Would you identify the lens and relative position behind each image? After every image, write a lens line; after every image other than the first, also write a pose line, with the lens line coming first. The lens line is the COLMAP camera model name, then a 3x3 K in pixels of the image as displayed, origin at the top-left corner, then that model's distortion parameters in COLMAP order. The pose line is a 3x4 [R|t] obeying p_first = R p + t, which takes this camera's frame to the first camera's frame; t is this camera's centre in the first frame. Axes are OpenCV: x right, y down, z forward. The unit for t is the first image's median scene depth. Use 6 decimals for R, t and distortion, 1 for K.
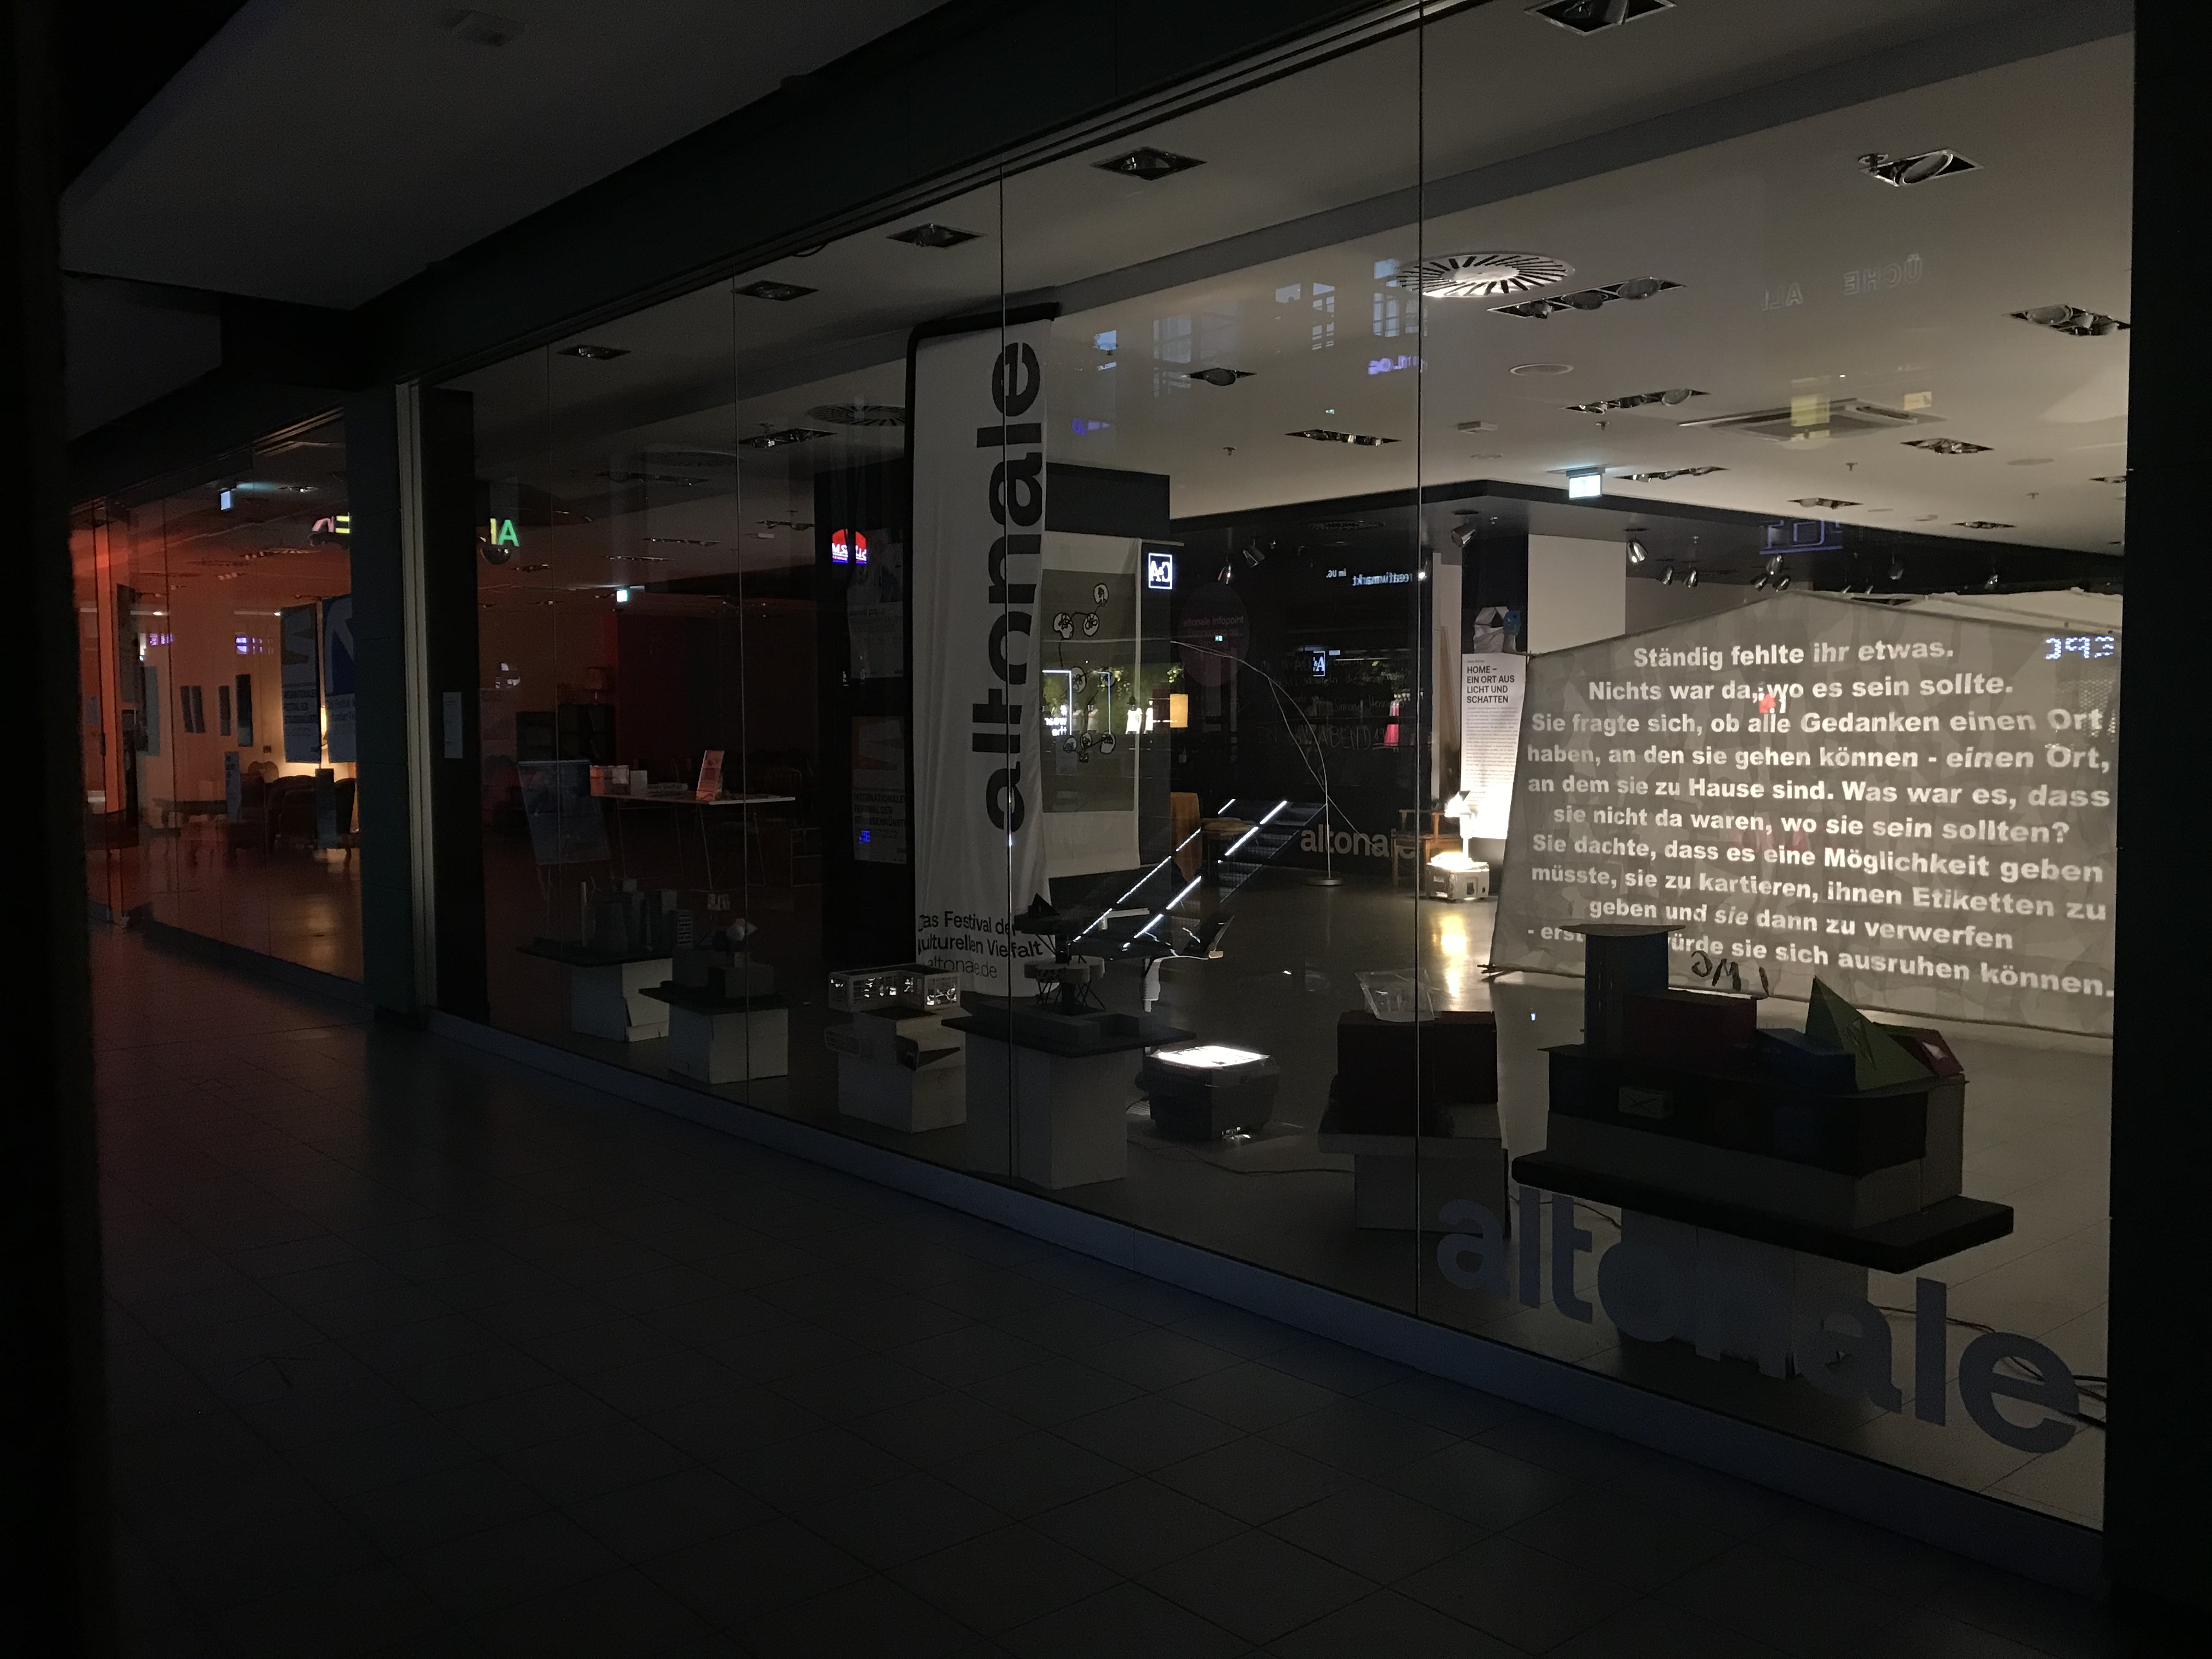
lens RADIAL K [[1822.1, 0, 1088.1], [0, 1822.1, 832.3], [0, 0, 1]] dist [0.059527, -0.109466]
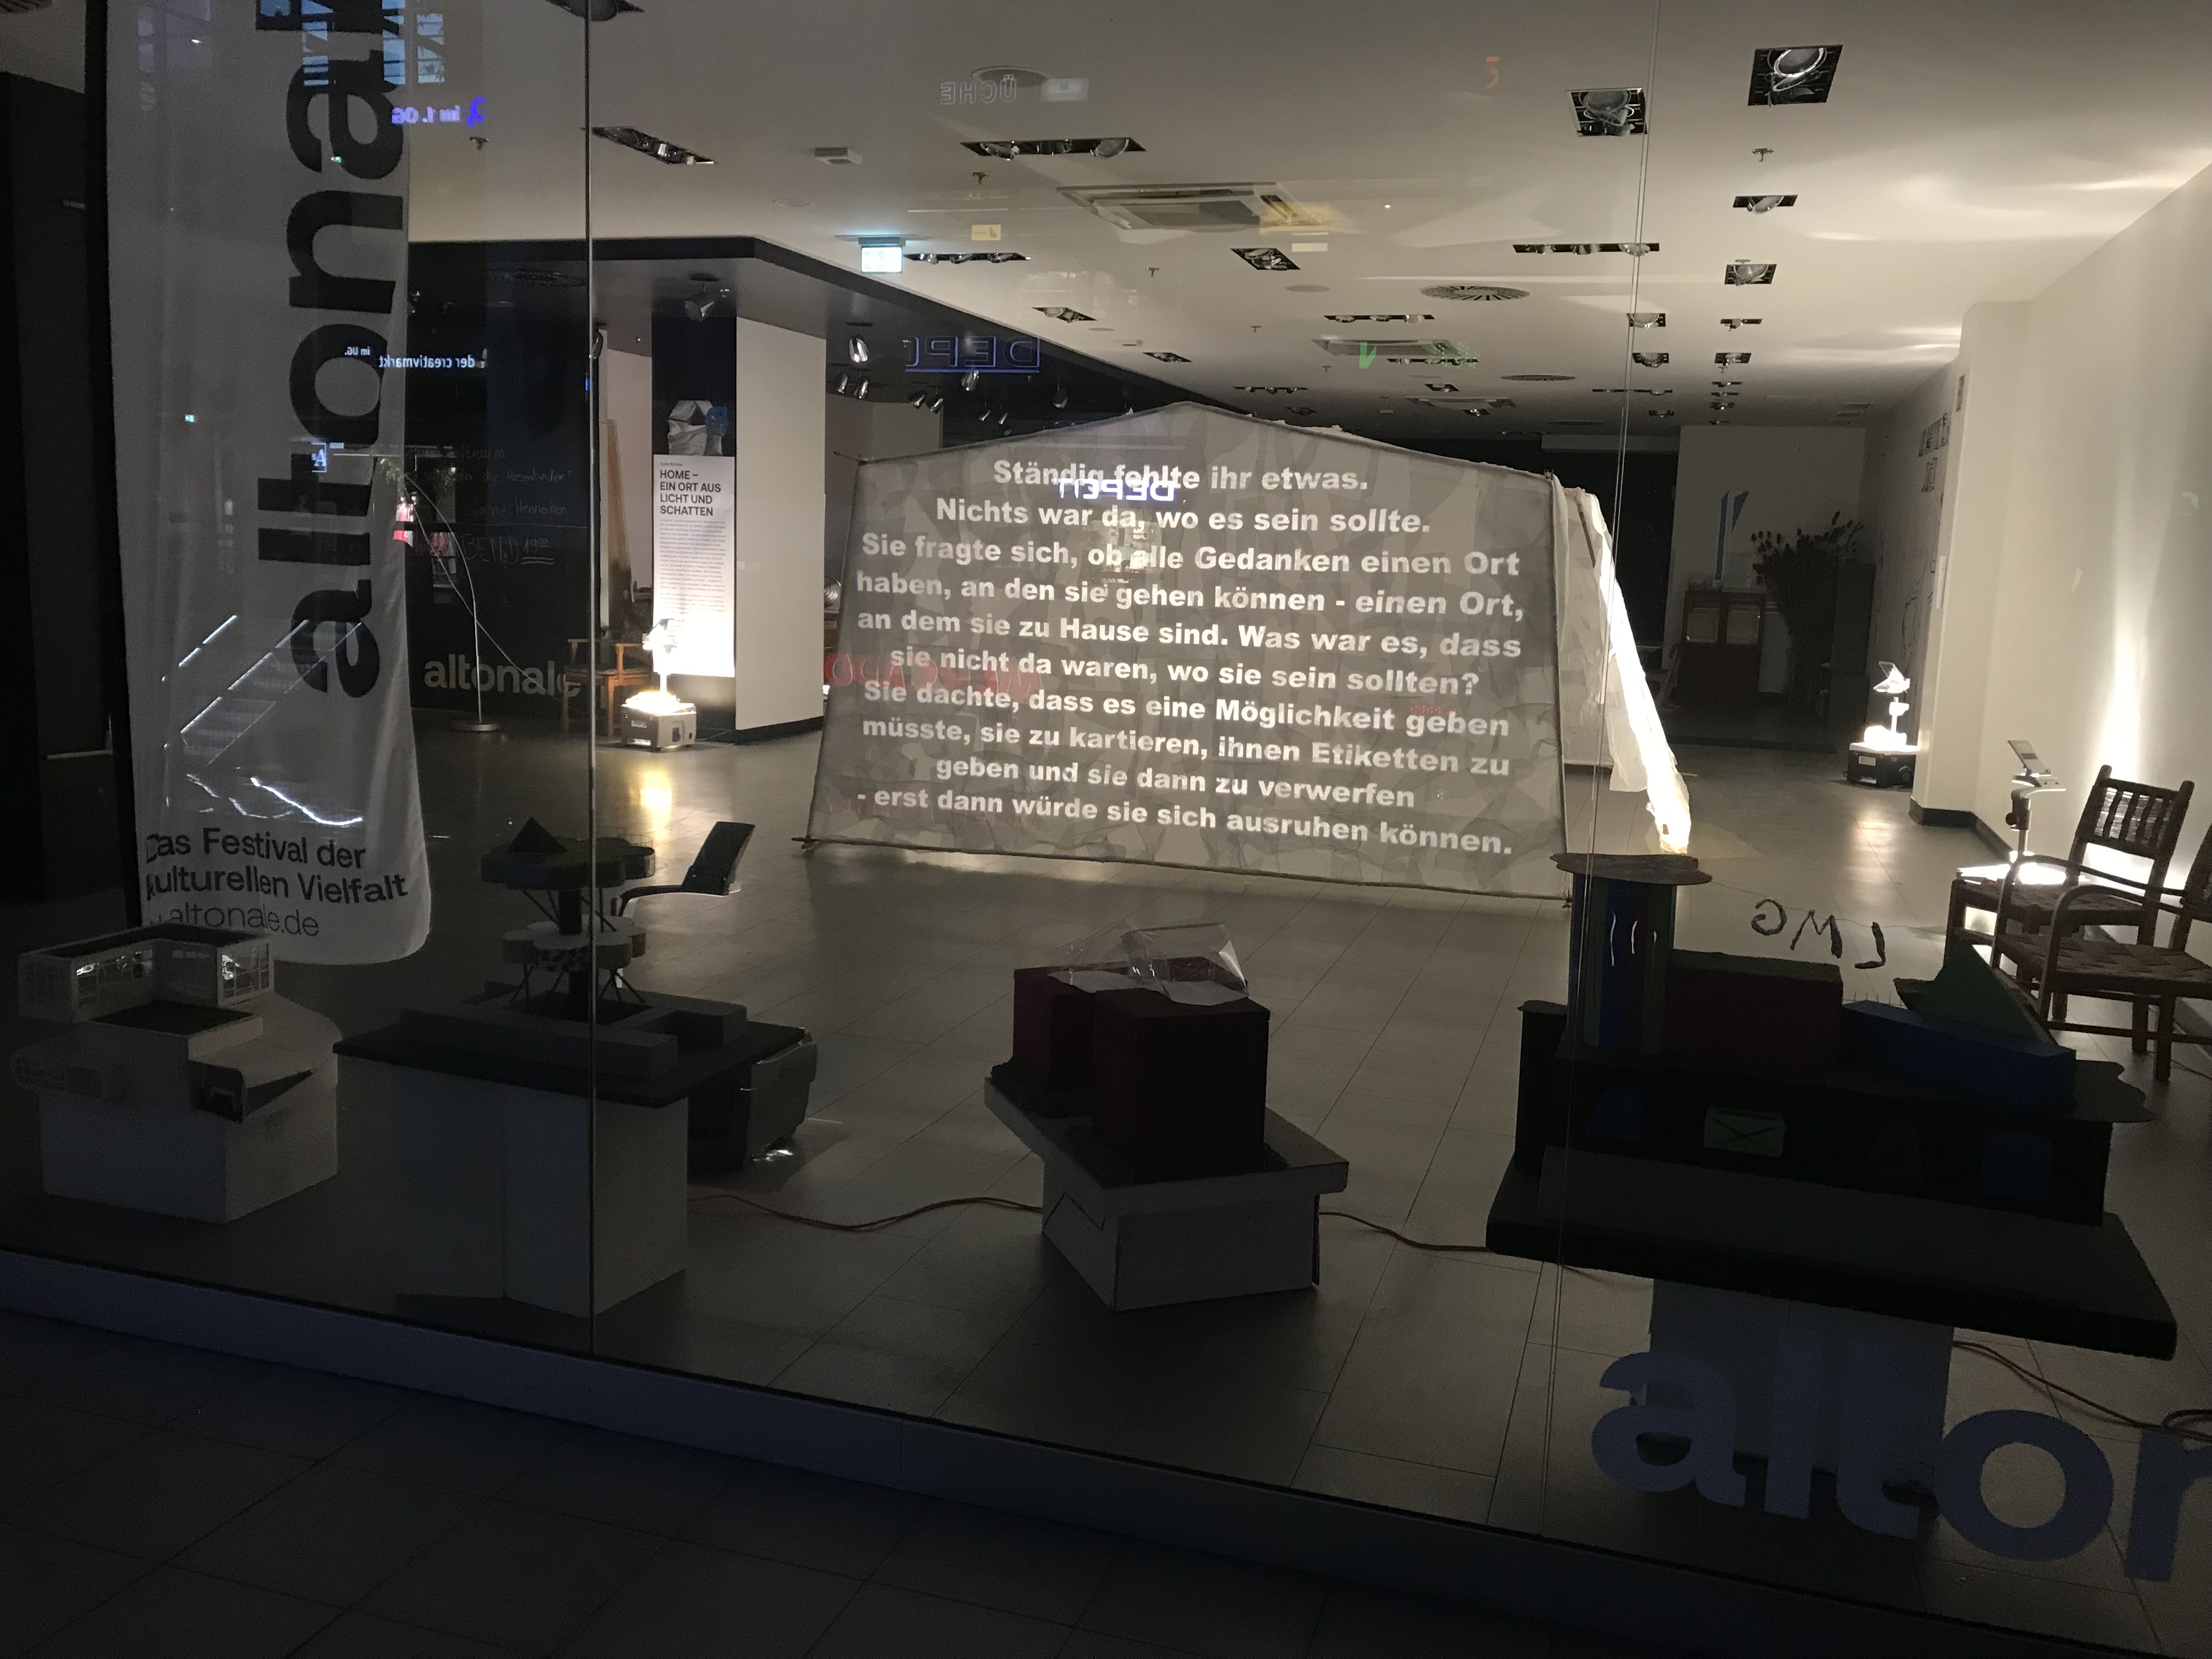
lens RADIAL K [[1822.1, 0, 1113.9], [0, 1822.1, 839.4], [0, 0, 1]] dist [0.059527, -0.109466]
pose [[0.847071, -0.048602, 0.529252, -0.118834], [-0.005908, 0.994887, 0.100818, -0.012968], [-0.531446, -0.088527, 0.842453, 0.271217]]
